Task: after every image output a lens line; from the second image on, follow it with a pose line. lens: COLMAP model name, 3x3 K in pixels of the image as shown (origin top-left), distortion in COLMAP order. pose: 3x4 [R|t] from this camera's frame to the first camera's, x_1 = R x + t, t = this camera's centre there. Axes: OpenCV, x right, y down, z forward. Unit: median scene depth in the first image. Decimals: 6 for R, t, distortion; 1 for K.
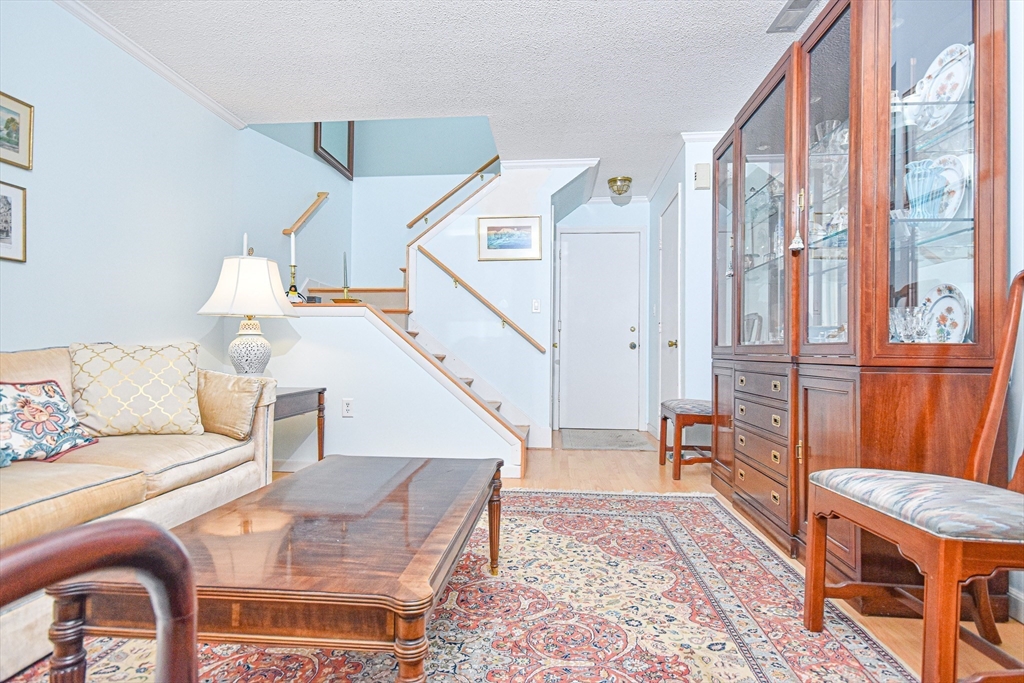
lens RADIAL K [[548.4, 0, 518.3], [0, 548.4, 343.7], [0, 0, 1]] dist [0.011227, 0.000744]
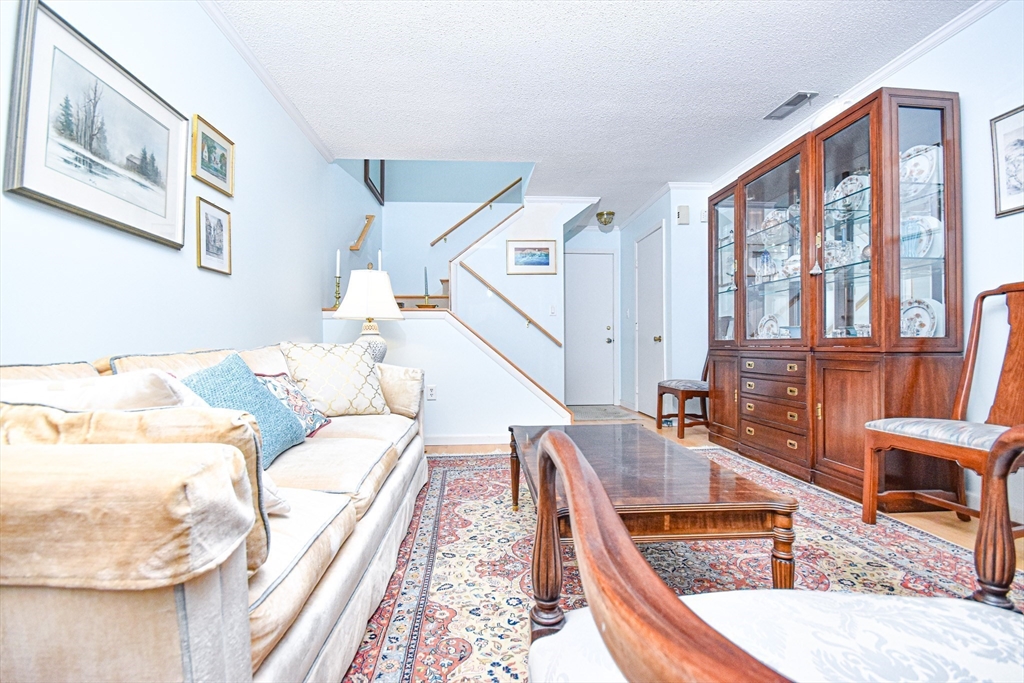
lens RADIAL K [[449.2, 0, 520.6], [0, 449.2, 342.9], [0, 0, 1]] dist [-0.004551, -0.000799]
pose [[0.986928, -0.009518, 0.160882, -0.433097], [0.008393, 0.999935, 0.007670, -0.002883], [-0.160945, -0.006219, 0.986944, -0.051139]]
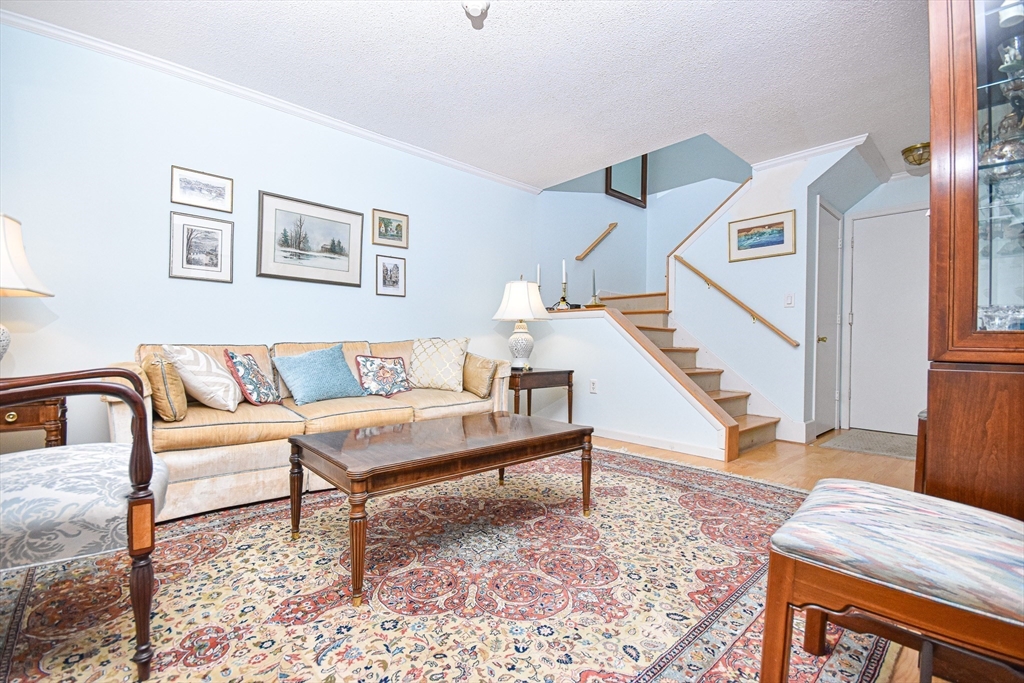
lens RADIAL K [[455.8, 0, 512.0], [0, 455.8, 341.5], [0, 0, 1]] dist [0.002428, 0.000180]
pose [[0.730821, 0.000097, -0.682569, 0.475388], [0.002425, 0.999993, 0.002738, 0.007005], [0.682564, -0.003656, 0.730816, 0.087393]]
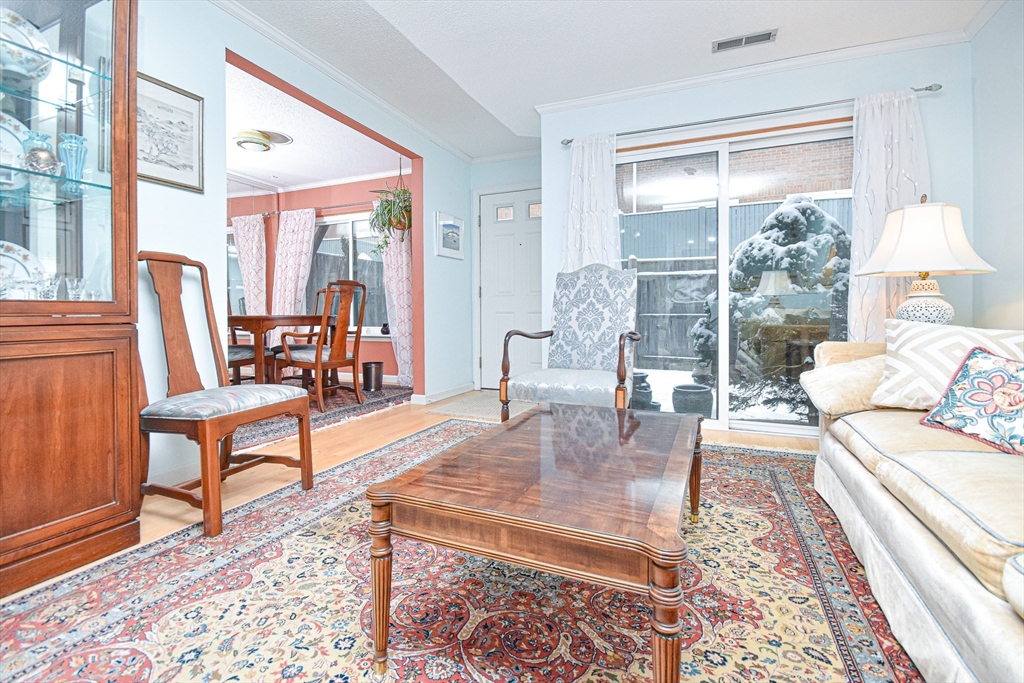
lens RADIAL K [[475.8, 0, 504.6], [0, 475.8, 317.8], [0, 0, 1]] dist [0.000167, -0.000338]
pose [[-0.941276, -0.011287, 0.337449, -0.298321], [-0.011474, 0.999933, 0.001442, 0.017134], [-0.337443, -0.002515, -0.941343, 1.241248]]
